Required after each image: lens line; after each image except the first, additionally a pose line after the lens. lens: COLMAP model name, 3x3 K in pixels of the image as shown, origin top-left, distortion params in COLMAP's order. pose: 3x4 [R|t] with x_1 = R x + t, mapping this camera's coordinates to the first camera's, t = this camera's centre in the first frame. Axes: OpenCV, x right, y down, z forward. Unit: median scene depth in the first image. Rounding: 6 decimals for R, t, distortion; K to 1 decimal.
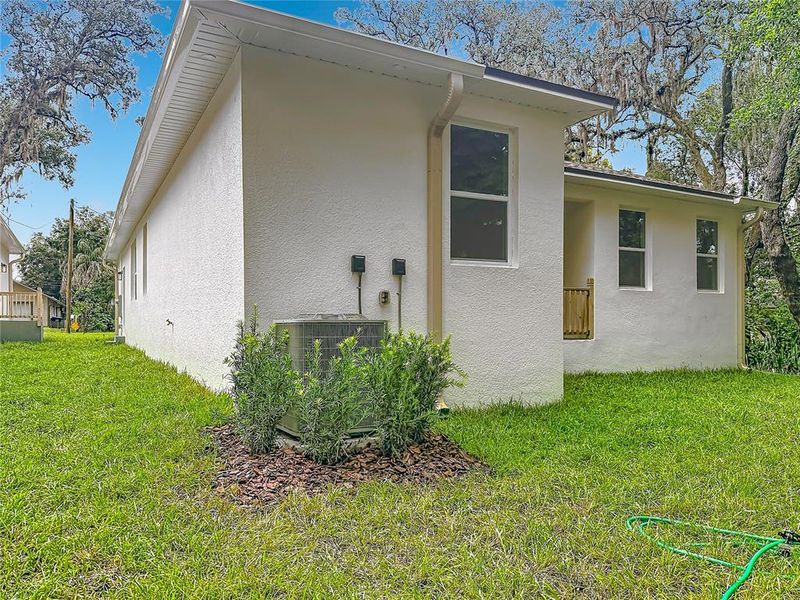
lens RADIAL K [[582.8, 0, 400.5], [0, 582.8, 306.3], [0, 0, 1]] dist [0.002755, -0.000883]
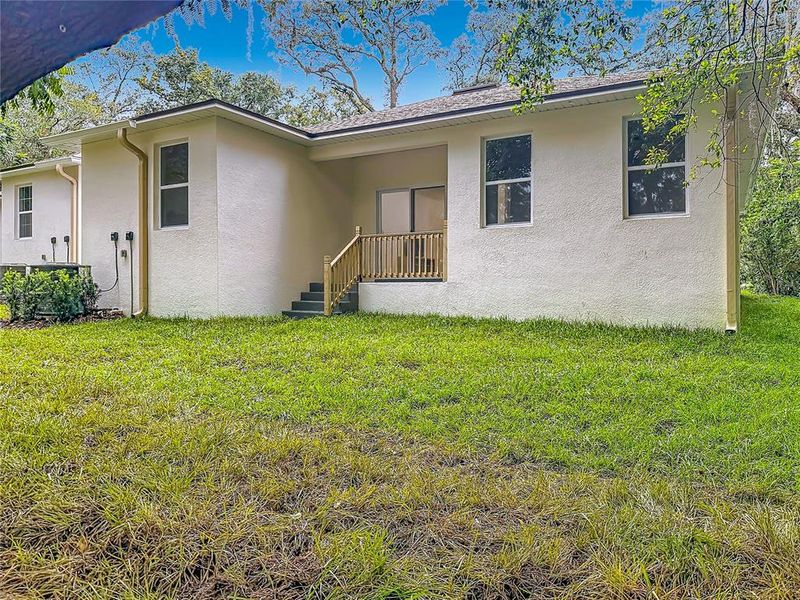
lens RADIAL K [[582.8, 0, 399.2], [0, 582.8, 295.0], [0, 0, 1]] dist [0.002755, -0.000883]
pose [[0.510925, 0.022560, -0.859329, 1.791836], [0.022328, 0.998970, 0.039502, 0.059210], [0.859335, -0.039370, 0.509895, 0.683457]]
